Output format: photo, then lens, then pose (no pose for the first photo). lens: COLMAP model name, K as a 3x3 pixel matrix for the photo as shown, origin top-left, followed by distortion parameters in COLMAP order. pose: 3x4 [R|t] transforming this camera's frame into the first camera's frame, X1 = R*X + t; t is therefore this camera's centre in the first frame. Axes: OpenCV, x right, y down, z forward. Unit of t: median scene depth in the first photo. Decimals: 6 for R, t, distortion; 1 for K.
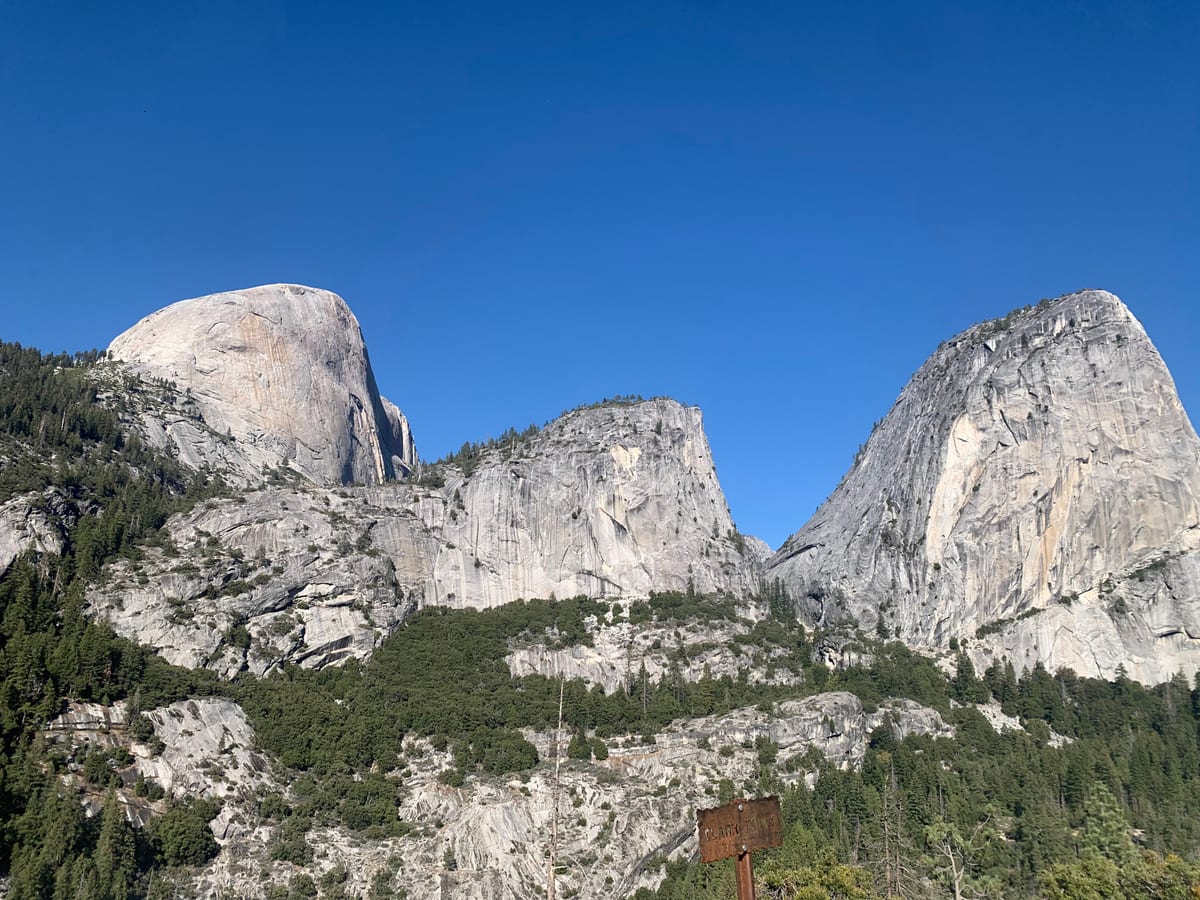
lens RADIAL K [[895.1, 0, 603.4], [0, 895.1, 444.2], [0, 0, 1]] dist [0.048947, -0.043639]
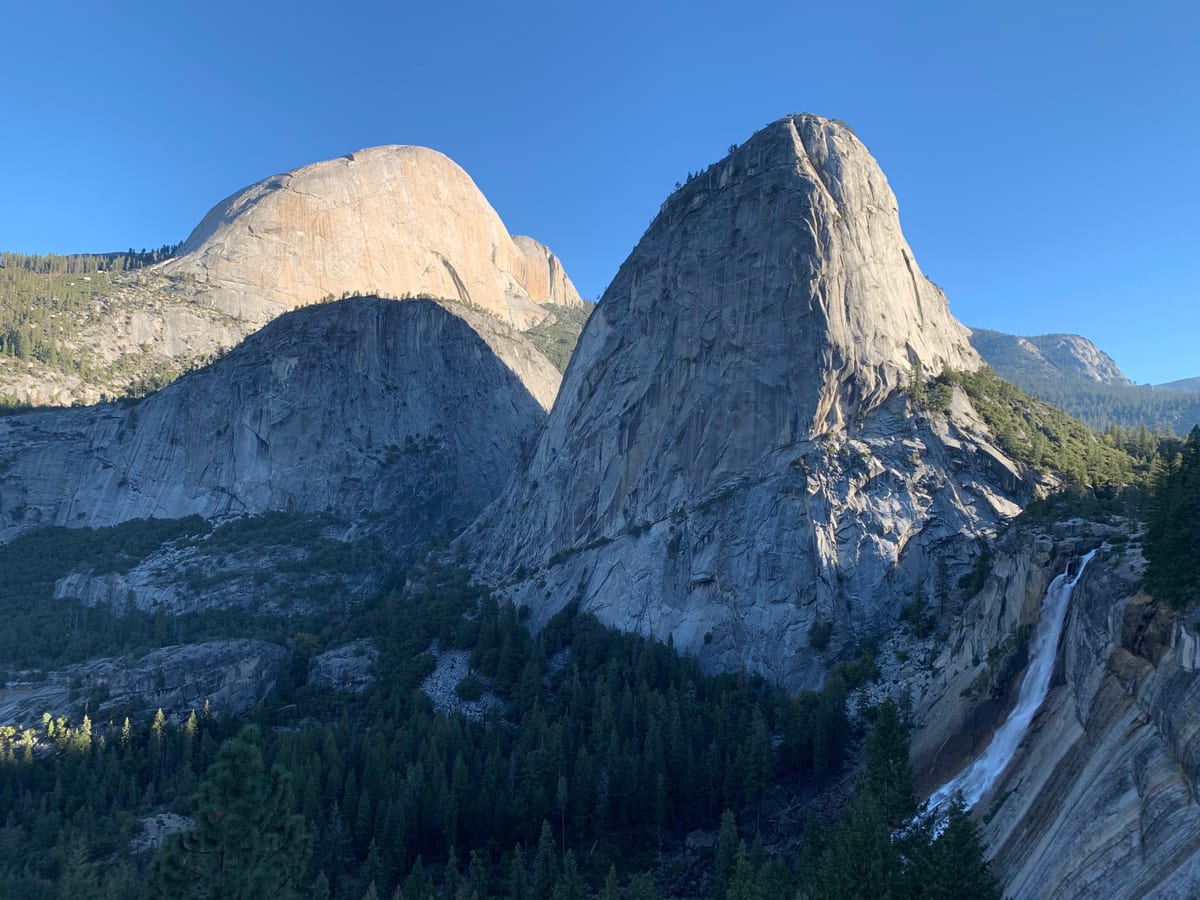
lens RADIAL K [[895.1, 0, 600.8], [0, 895.1, 446.0], [0, 0, 1]] dist [0.048947, -0.043639]
pose [[0.918662, 0.000017, -0.395045, 0.788434], [0.087431, 0.975193, 0.203358, -0.079190], [0.385249, -0.221357, 0.895871, 0.235307]]
